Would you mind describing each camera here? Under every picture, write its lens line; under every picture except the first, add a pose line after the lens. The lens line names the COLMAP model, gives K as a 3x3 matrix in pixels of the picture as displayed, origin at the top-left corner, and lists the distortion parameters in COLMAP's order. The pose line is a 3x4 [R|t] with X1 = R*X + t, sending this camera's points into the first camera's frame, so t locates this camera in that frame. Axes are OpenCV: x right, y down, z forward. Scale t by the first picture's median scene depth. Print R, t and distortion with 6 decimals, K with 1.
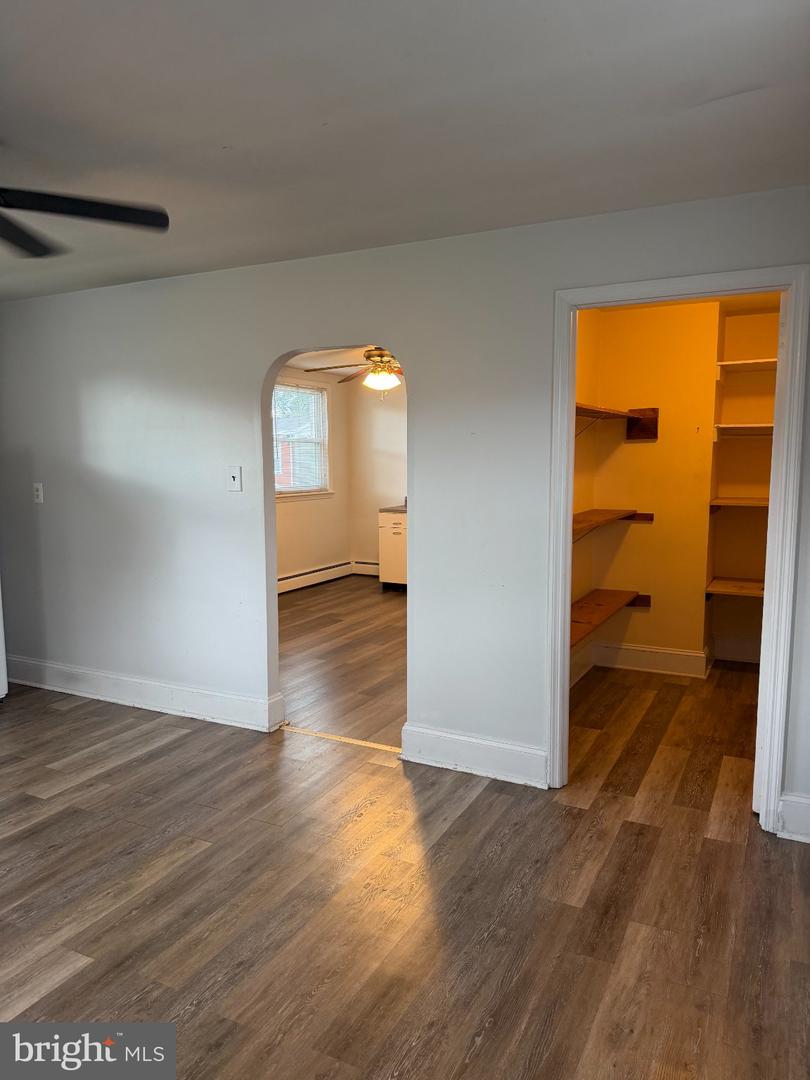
lens RADIAL K [[757.2, 0, 403.7], [0, 757.2, 545.9], [0, 0, 1]] dist [0.036199, -0.051343]
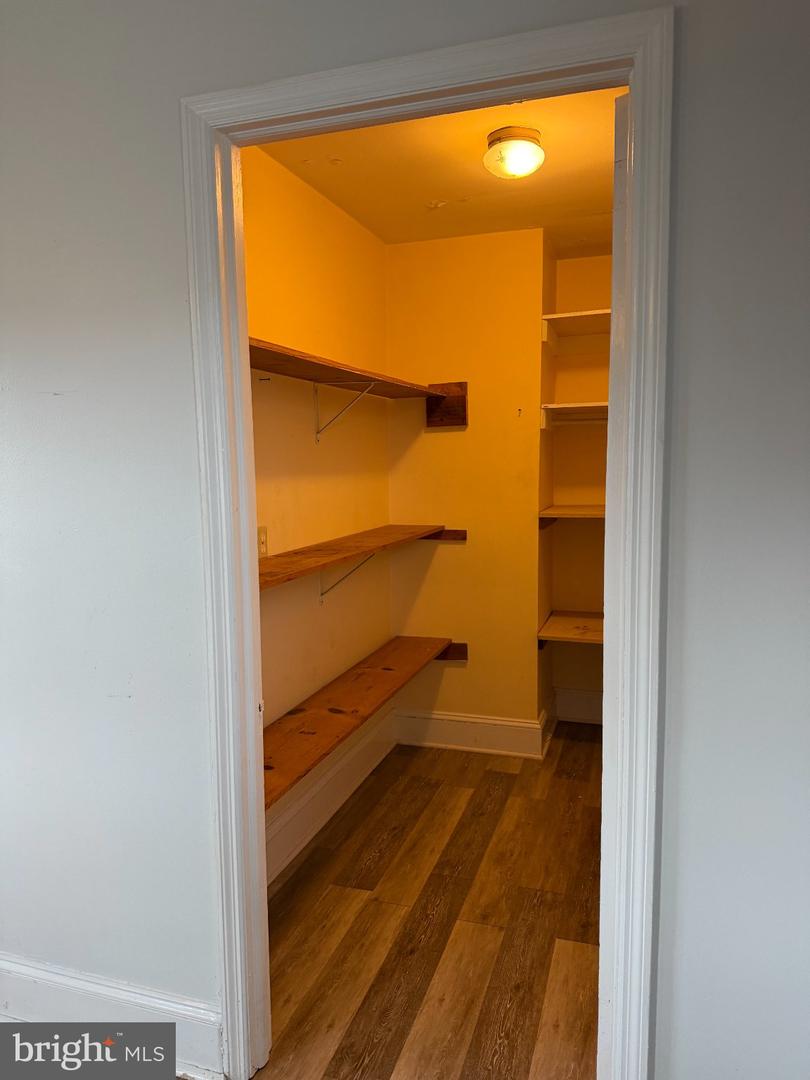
lens RADIAL K [[757.2, 0, 404.7], [0, 757.2, 542.6], [0, 0, 1]] dist [0.036199, -0.051343]
pose [[0.986776, -0.028869, 0.159499, 0.204615], [0.030207, 0.999526, -0.005968, -0.036855], [-0.159251, 0.010707, 0.987180, 0.399409]]
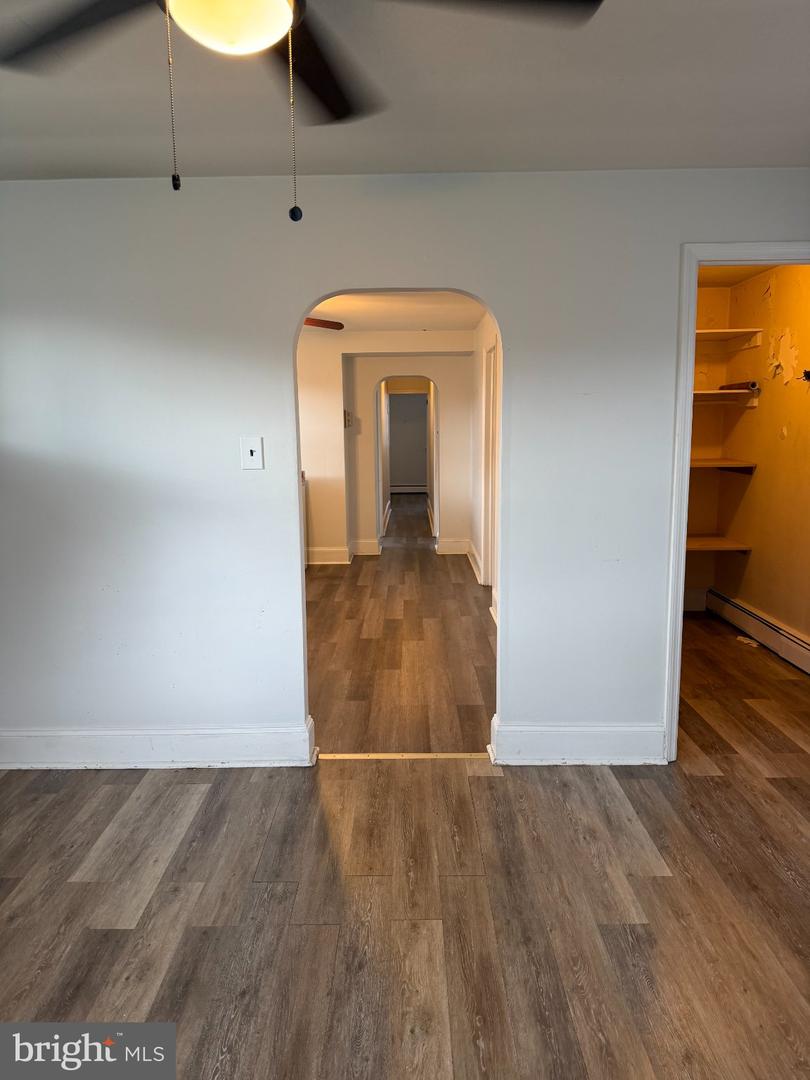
lens RADIAL K [[757.2, 0, 399.8], [0, 757.2, 536.6], [0, 0, 1]] dist [0.036199, -0.051343]
pose [[0.894613, -0.072851, 0.440864, -0.448451], [0.062473, 0.997322, 0.038033, -0.024128], [-0.442454, -0.006483, 0.896768, 0.240158]]
